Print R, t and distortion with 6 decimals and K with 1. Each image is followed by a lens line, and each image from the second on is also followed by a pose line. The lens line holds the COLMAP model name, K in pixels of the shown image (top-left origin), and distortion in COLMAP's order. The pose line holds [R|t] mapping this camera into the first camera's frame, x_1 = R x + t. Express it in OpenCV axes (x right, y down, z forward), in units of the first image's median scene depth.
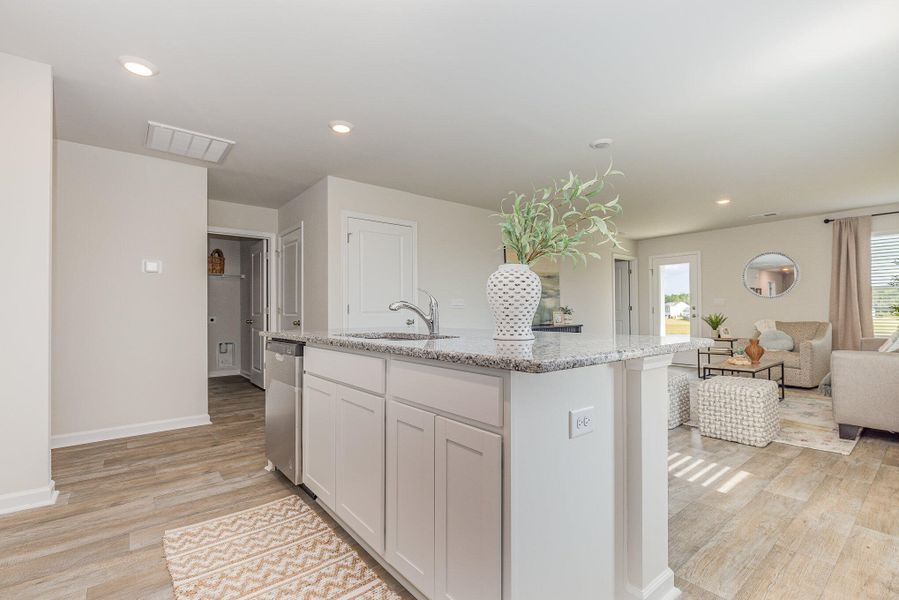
lens RADIAL K [[401.2, 0, 456.3], [0, 401.2, 309.2], [0, 0, 1]] dist [0.009344, -0.004131]
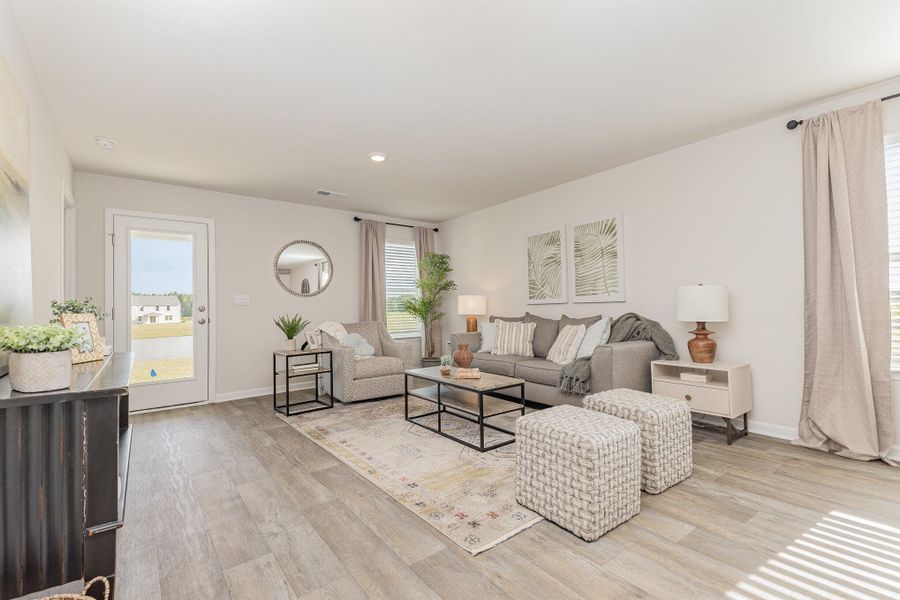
lens RADIAL K [[401.7, 0, 460.5], [0, 401.7, 302.7], [0, 0, 1]] dist [0.009344, -0.004131]
pose [[0.022184, 0.023340, 0.999481, -0.041636], [0.013644, 0.999627, -0.023646, 0.010441], [-0.999661, 0.014161, 0.021858, 0.790039]]
